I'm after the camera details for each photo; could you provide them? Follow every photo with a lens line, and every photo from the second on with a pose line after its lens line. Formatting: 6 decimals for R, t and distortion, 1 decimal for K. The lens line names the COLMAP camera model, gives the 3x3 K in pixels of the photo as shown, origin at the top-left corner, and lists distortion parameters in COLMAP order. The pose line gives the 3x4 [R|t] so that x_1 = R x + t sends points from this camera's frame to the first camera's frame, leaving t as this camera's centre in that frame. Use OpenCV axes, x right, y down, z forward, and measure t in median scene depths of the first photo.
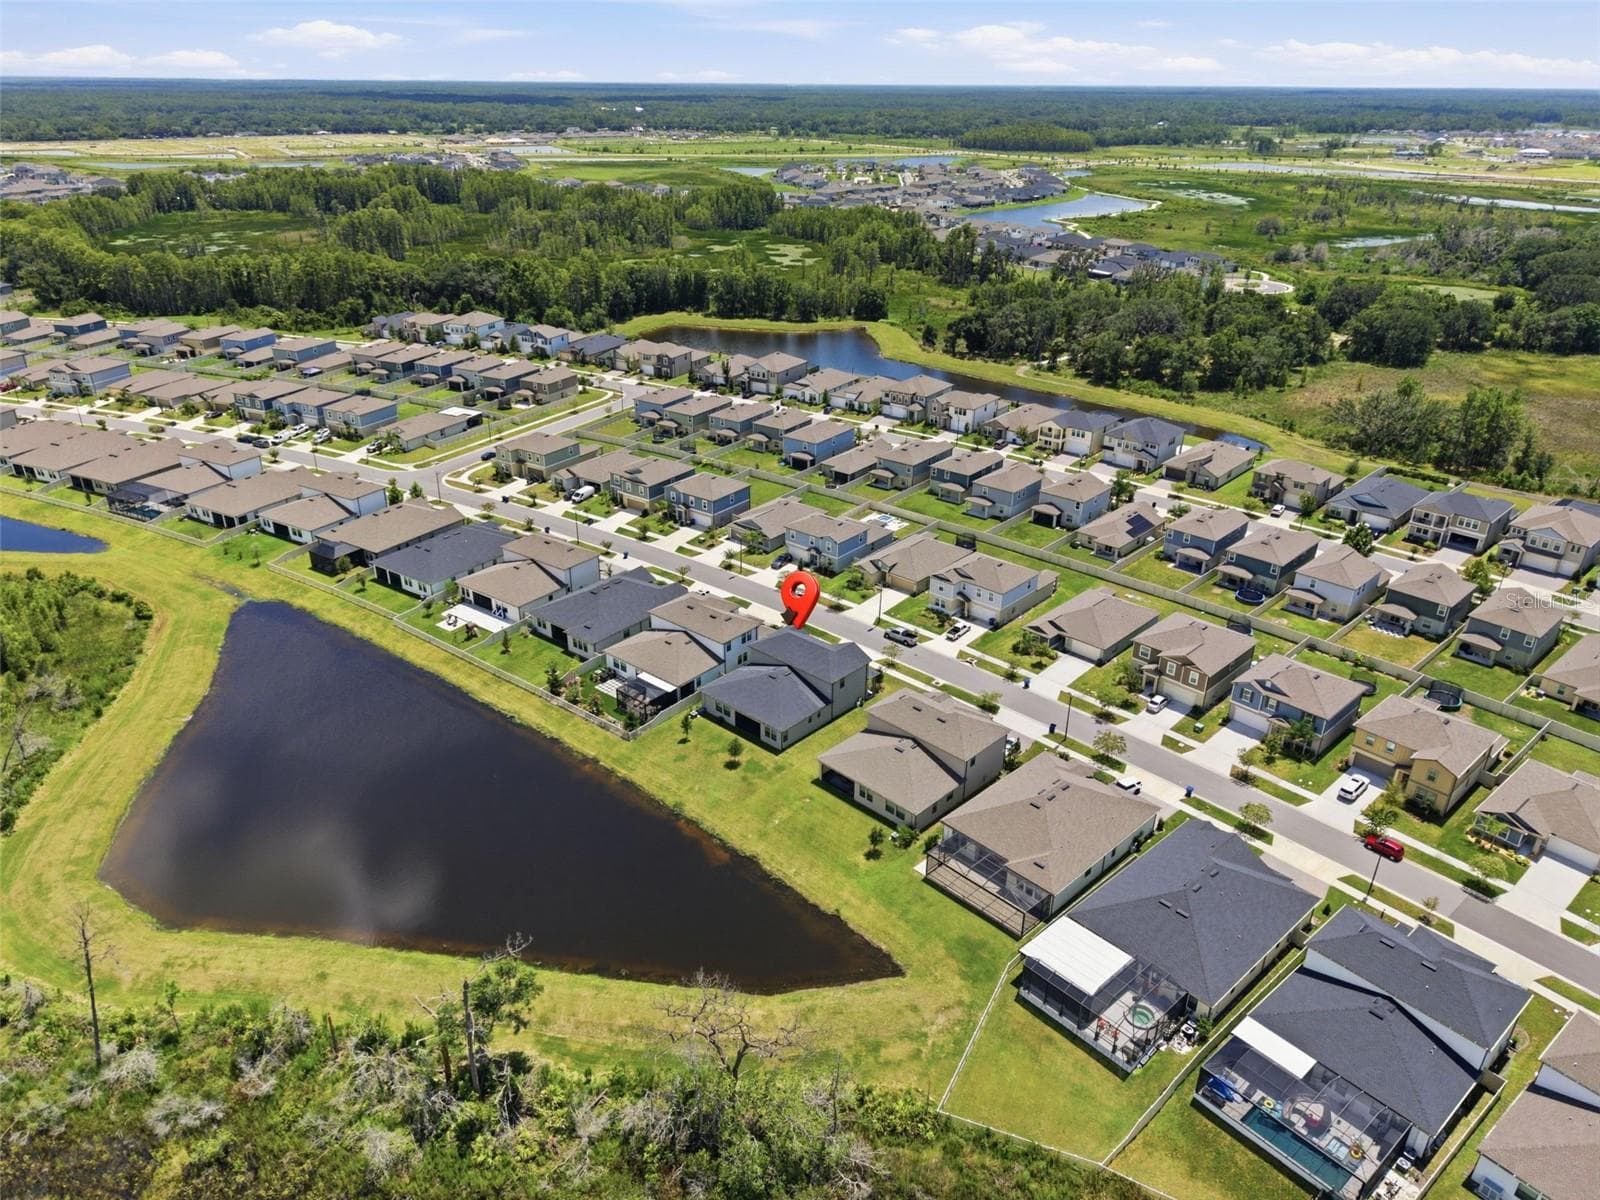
lens RADIAL K [[1069.0, 0, 800.0], [0, 1069.0, 600.0], [0, 0, 1]] dist [0.039364, -0.044008]
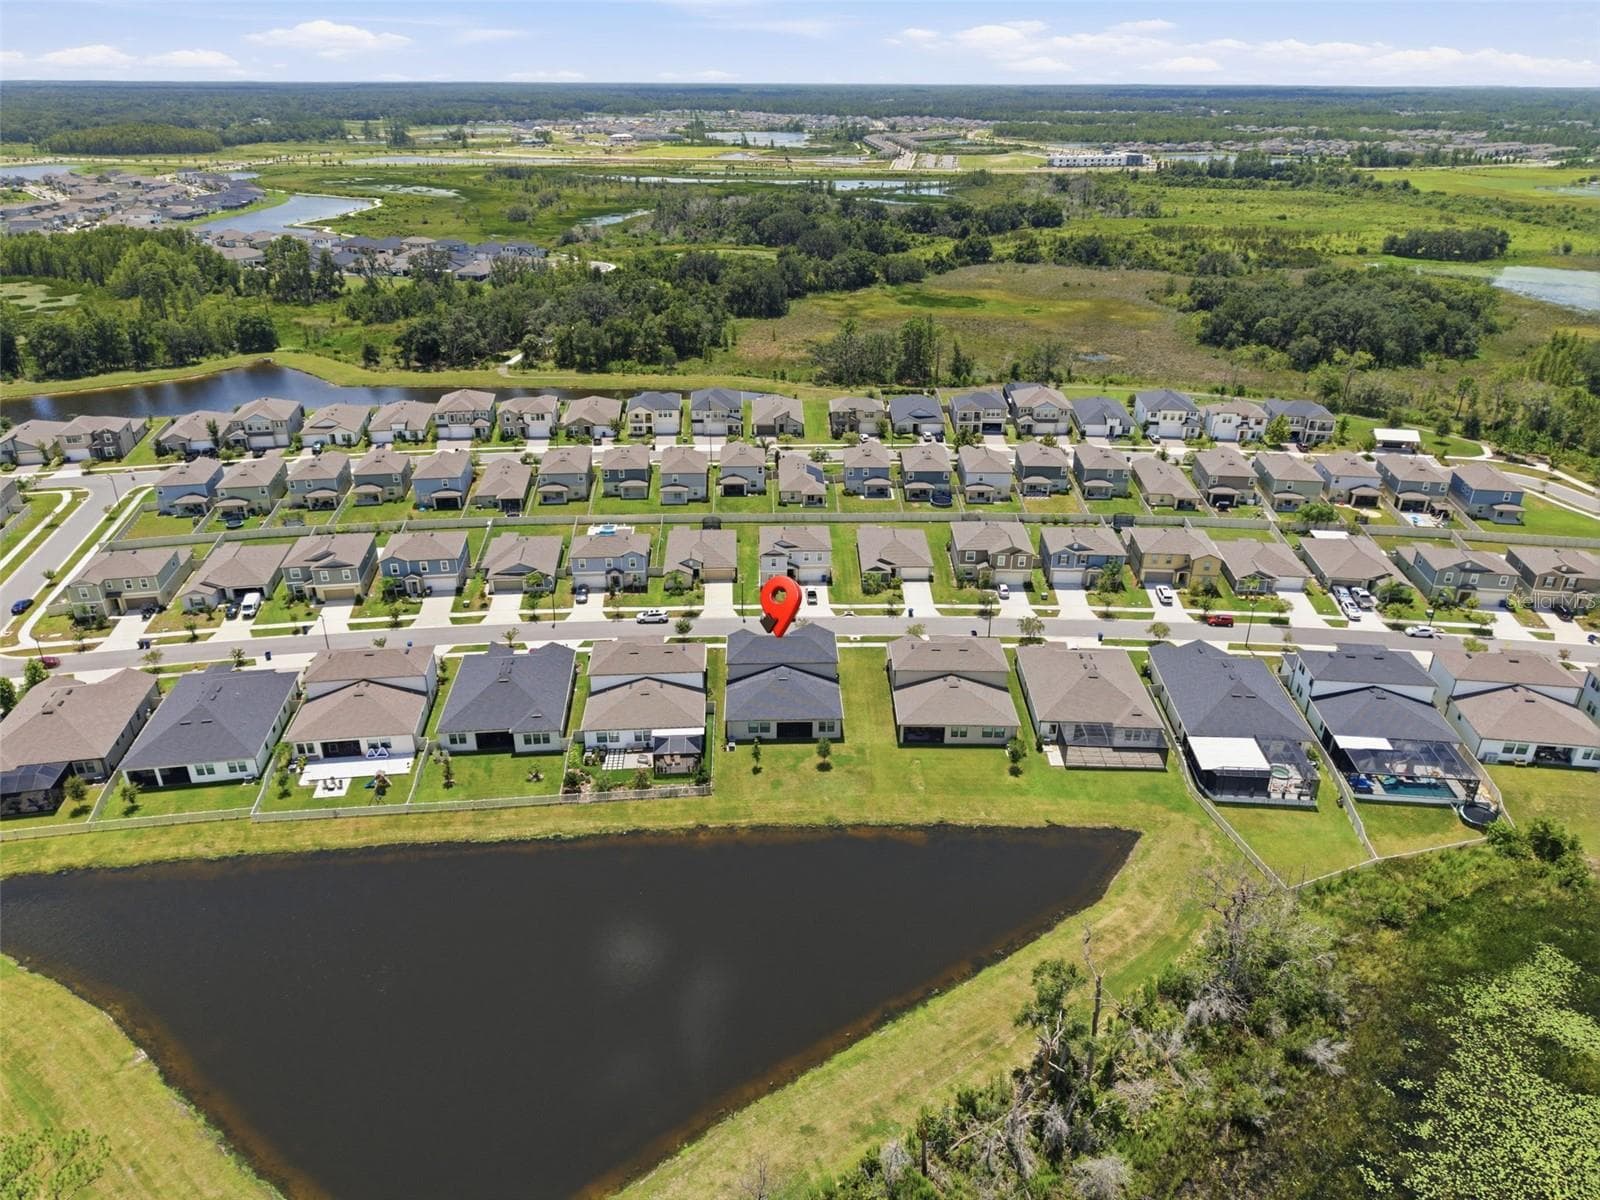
lens RADIAL K [[1069.0, 0, 800.0], [0, 1069.0, 600.0], [0, 0, 1]] dist [0.039364, -0.044008]
pose [[0.717237, -0.307119, 0.625500, -0.442012], [0.304265, 0.945573, 0.115385, -0.077346], [-0.626893, 0.107560, 0.771645, 0.155425]]
